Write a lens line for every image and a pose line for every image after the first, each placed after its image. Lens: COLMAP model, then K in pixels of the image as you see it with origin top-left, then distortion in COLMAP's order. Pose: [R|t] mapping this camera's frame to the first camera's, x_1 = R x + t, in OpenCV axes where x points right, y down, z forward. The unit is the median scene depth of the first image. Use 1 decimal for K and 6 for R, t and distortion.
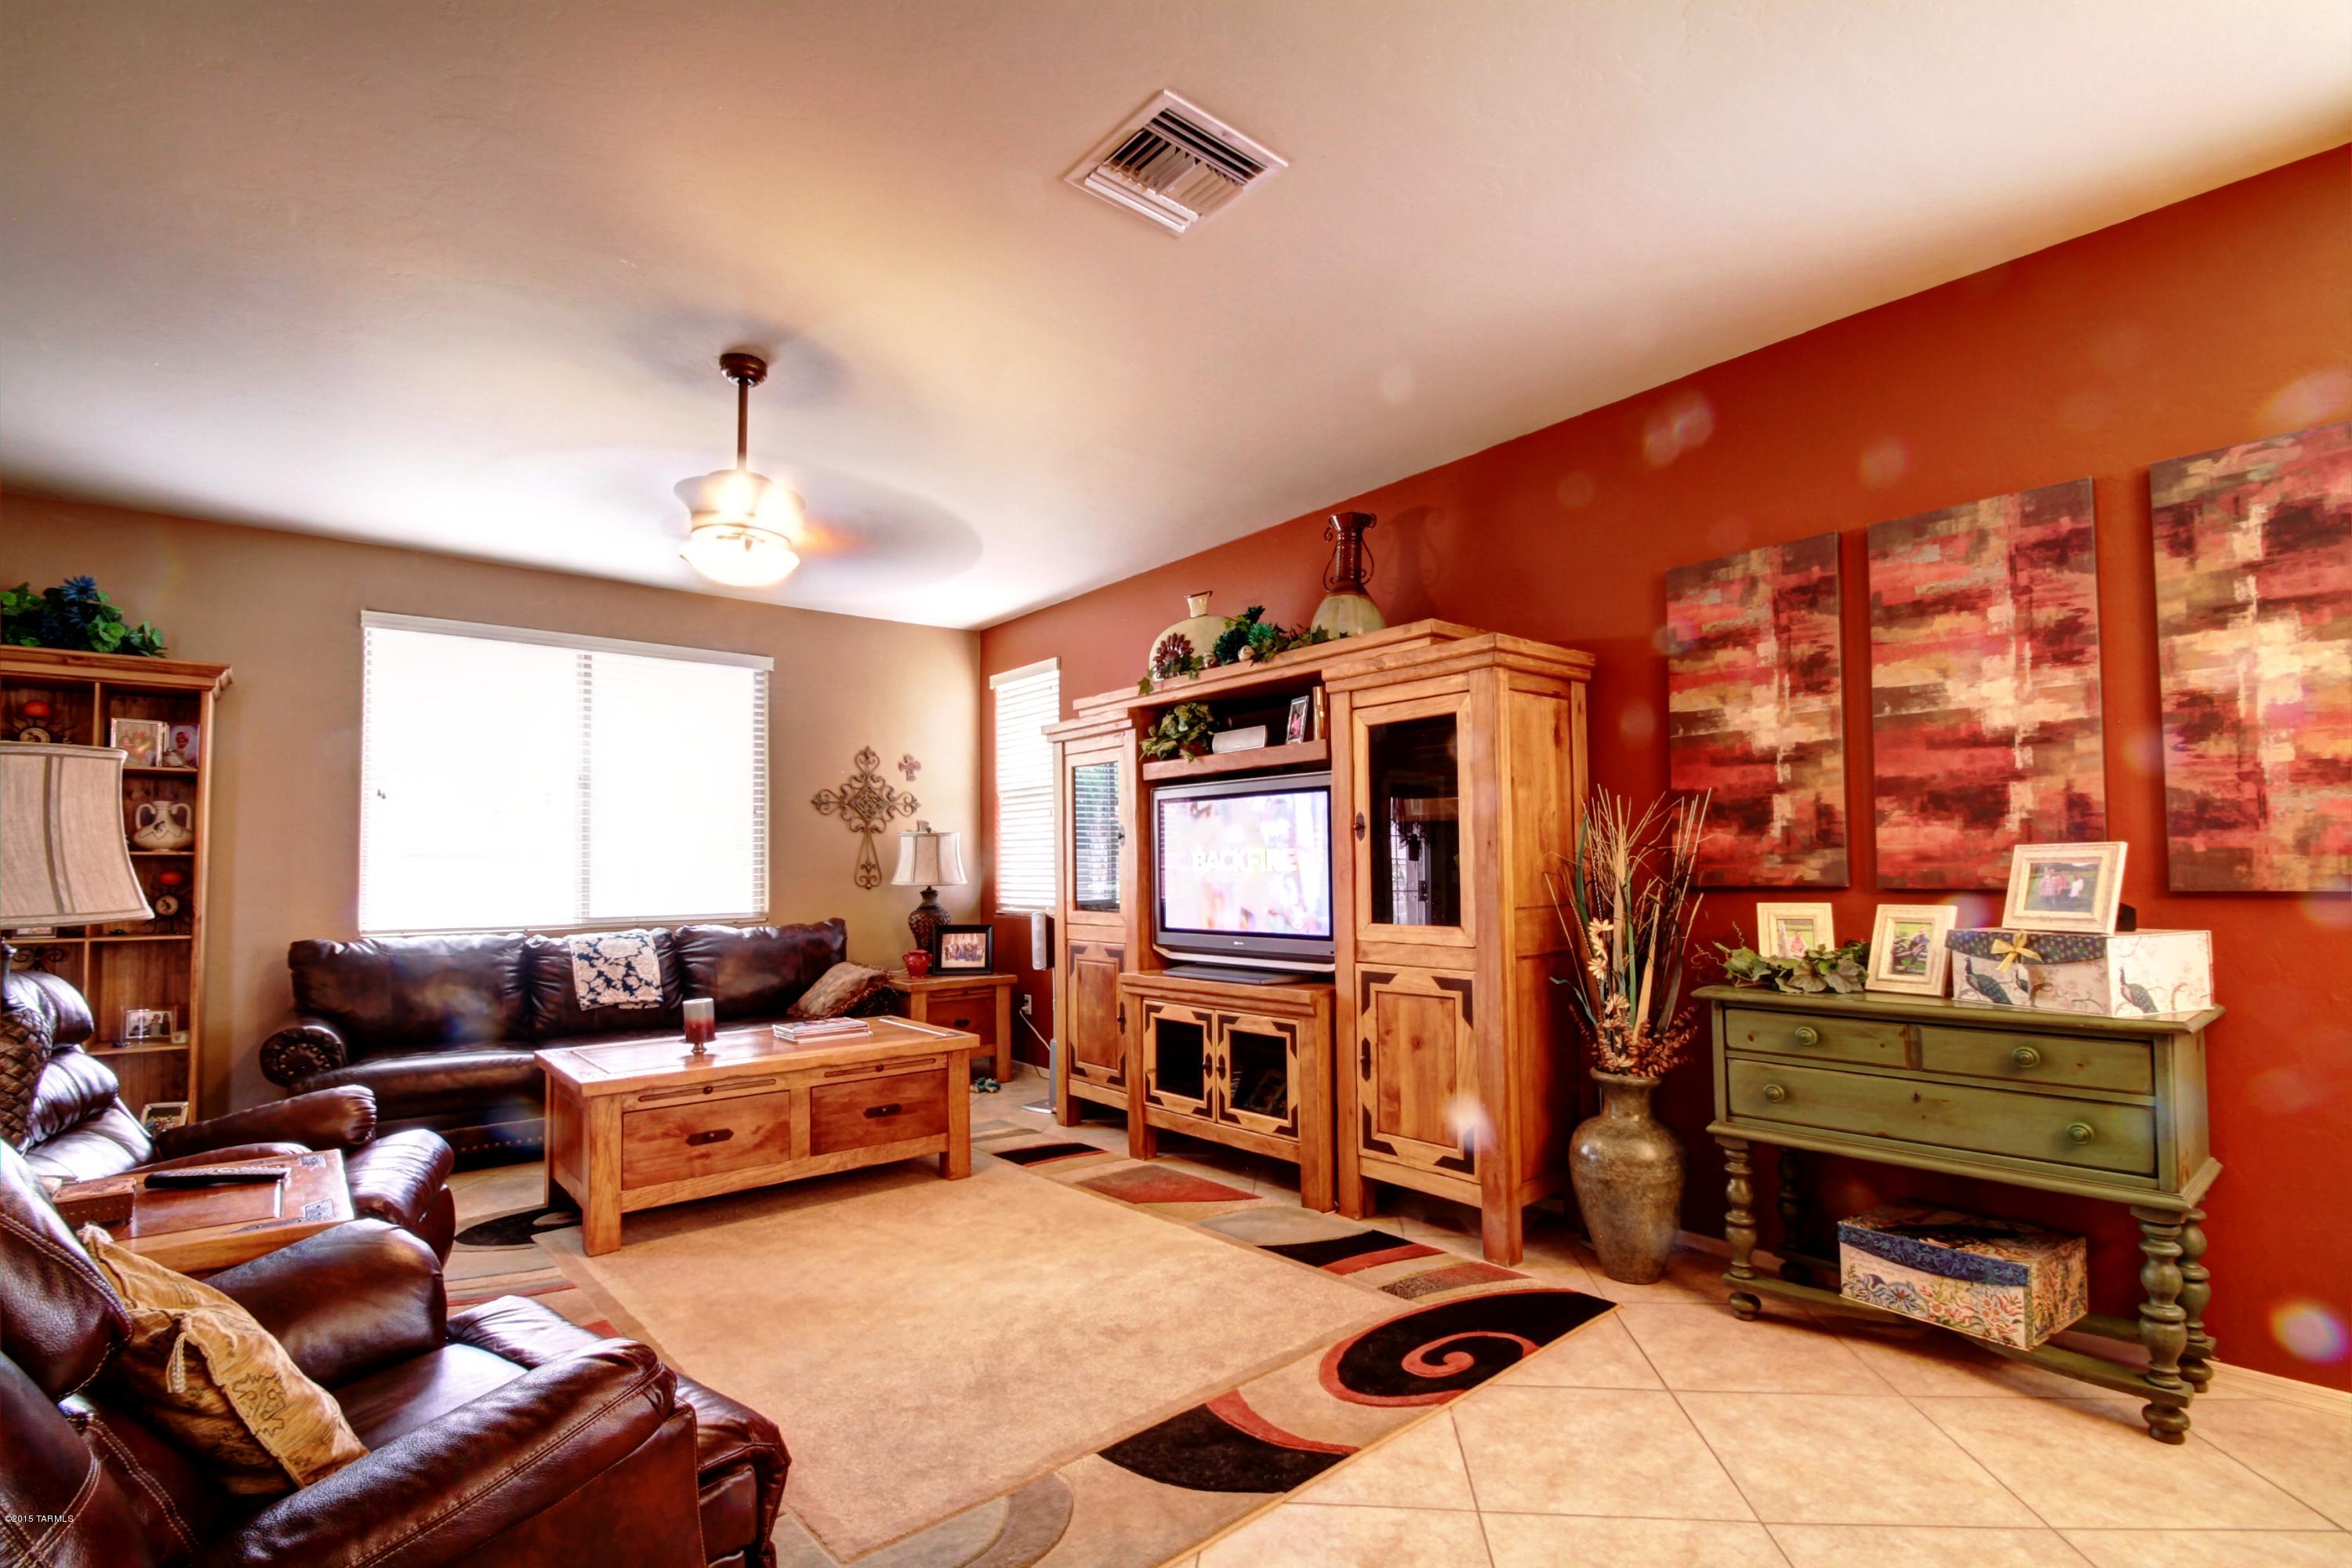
lens RADIAL K [[1092.4, 0, 1193.3], [0, 1092.4, 794.7], [0, 0, 1]] dist [0.001669, -0.000539]
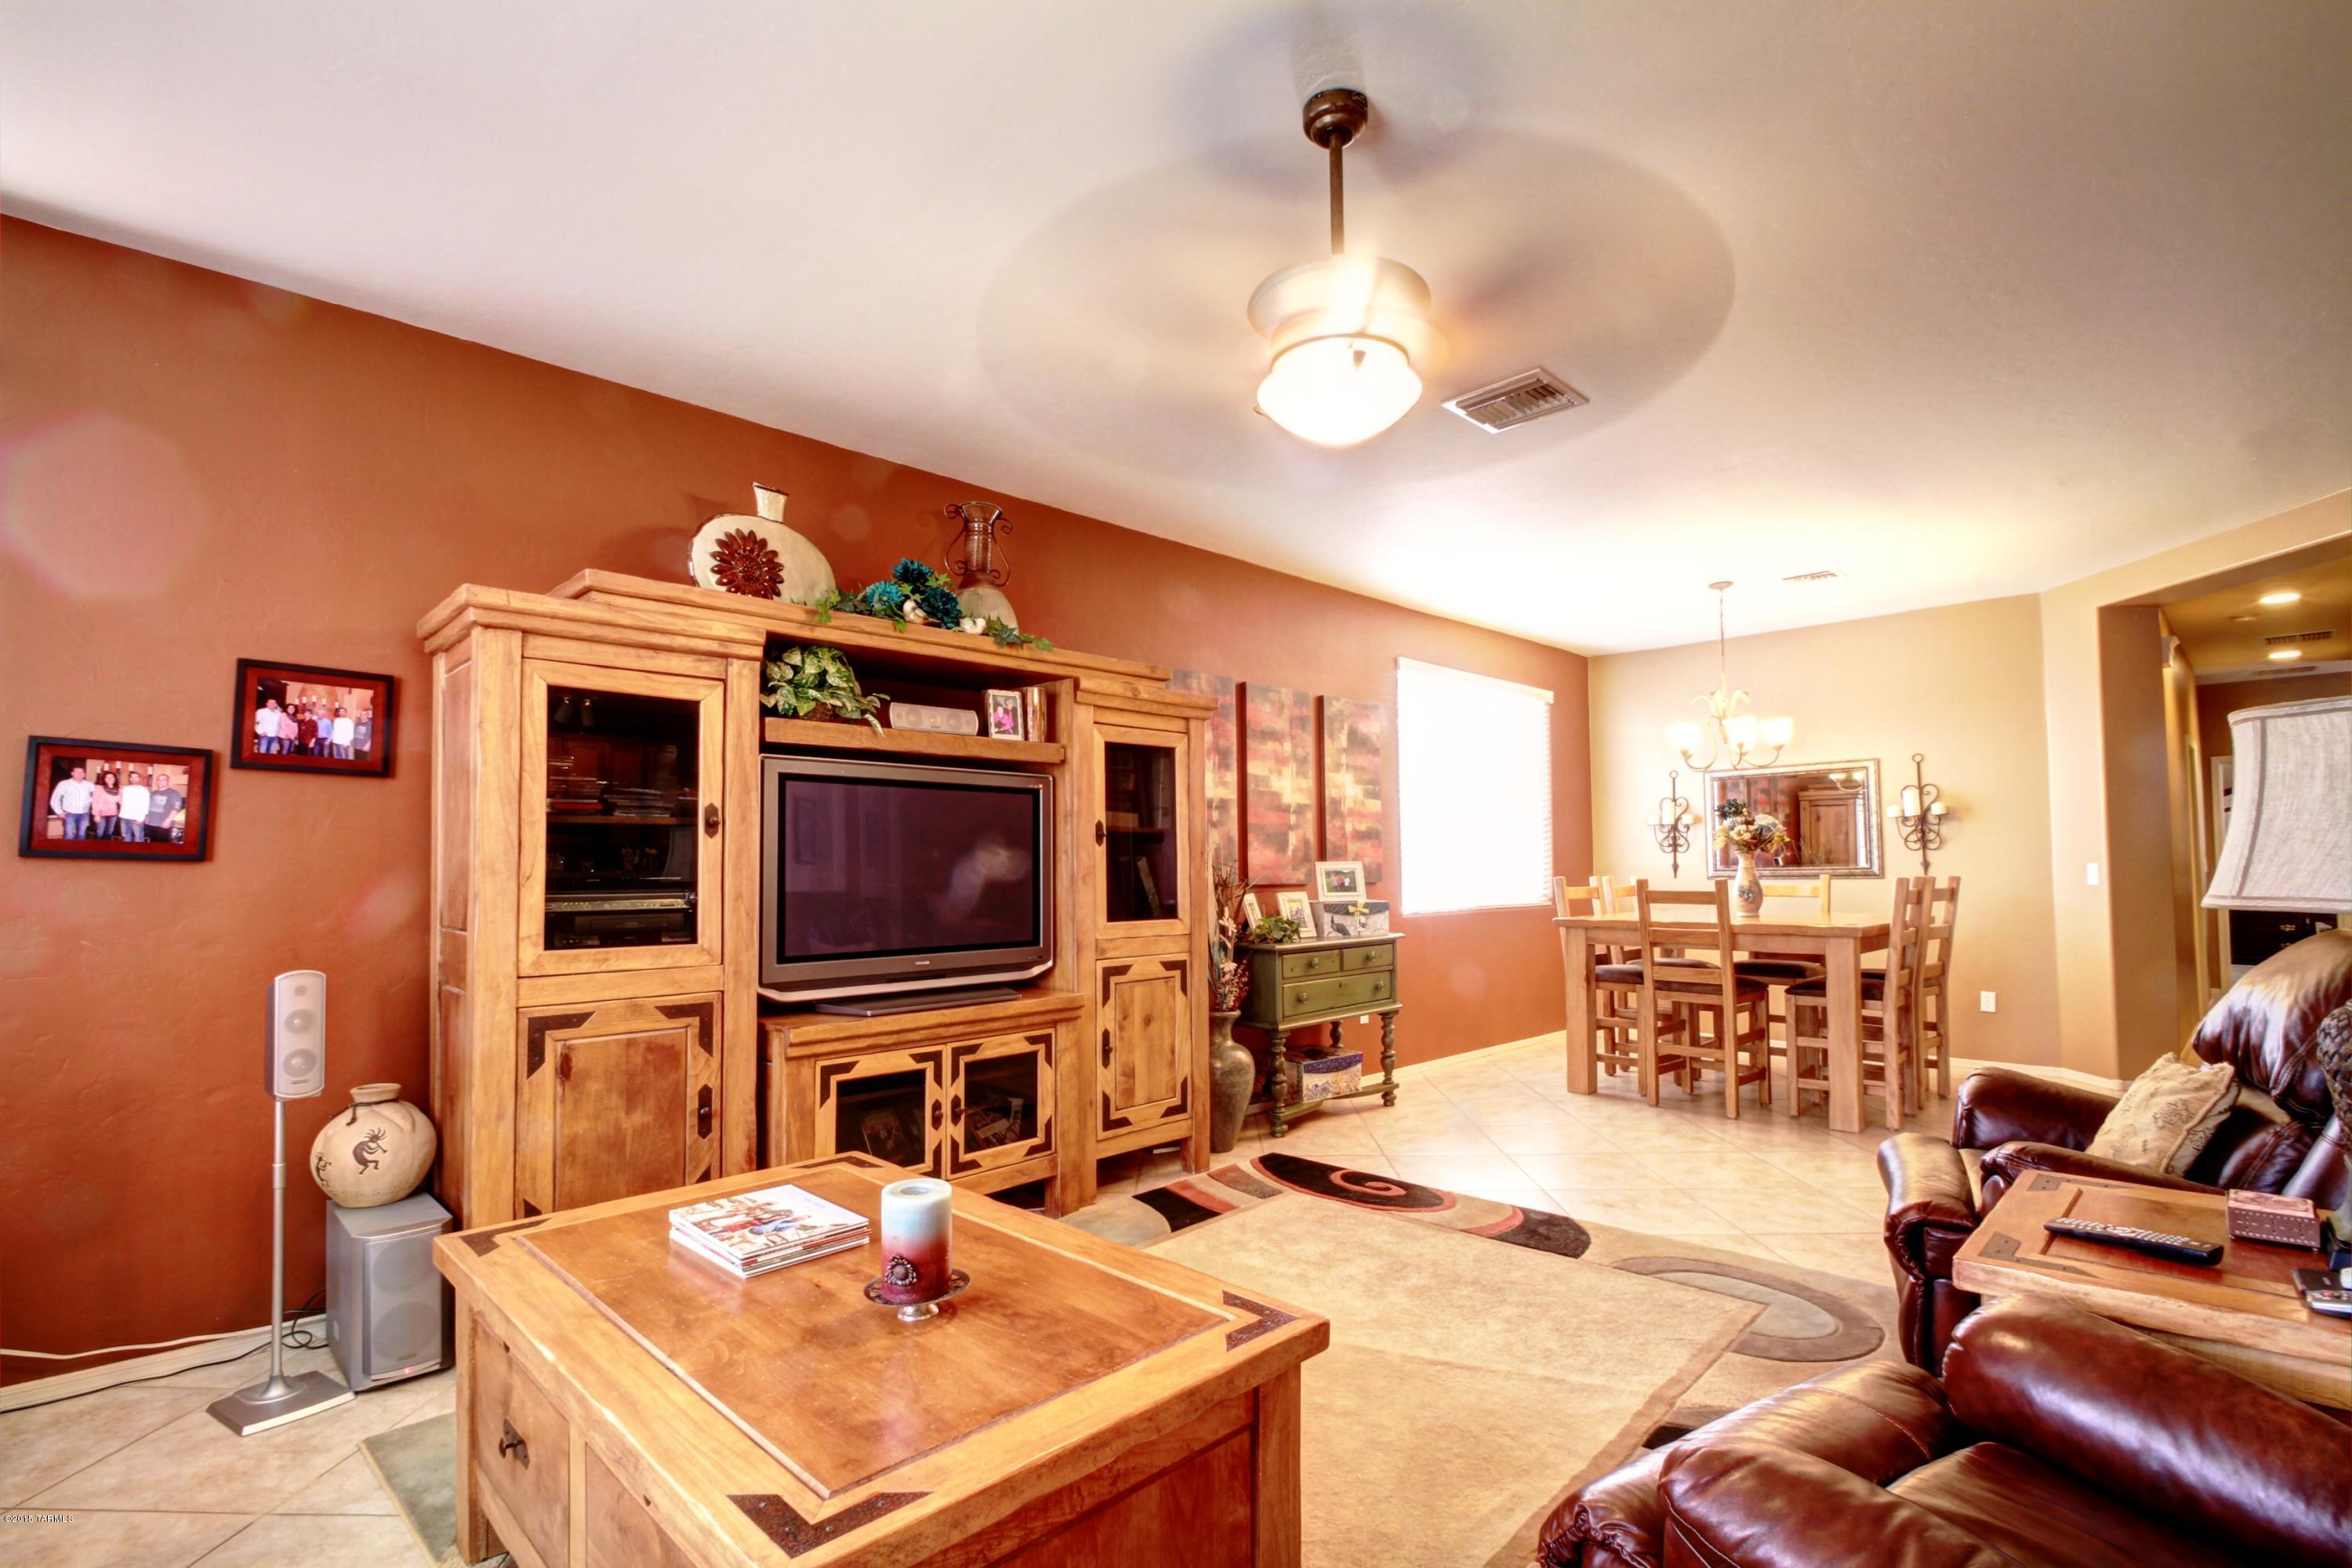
lens RADIAL K [[1092.4, 0, 1188.9], [0, 1092.4, 802.9], [0, 0, 1]] dist [0.001669, -0.000539]
pose [[-0.082691, 0.074757, 0.993767, -0.971496], [-0.054115, 0.995374, -0.079381, 0.083469], [-0.995105, -0.060342, -0.078263, 1.045724]]
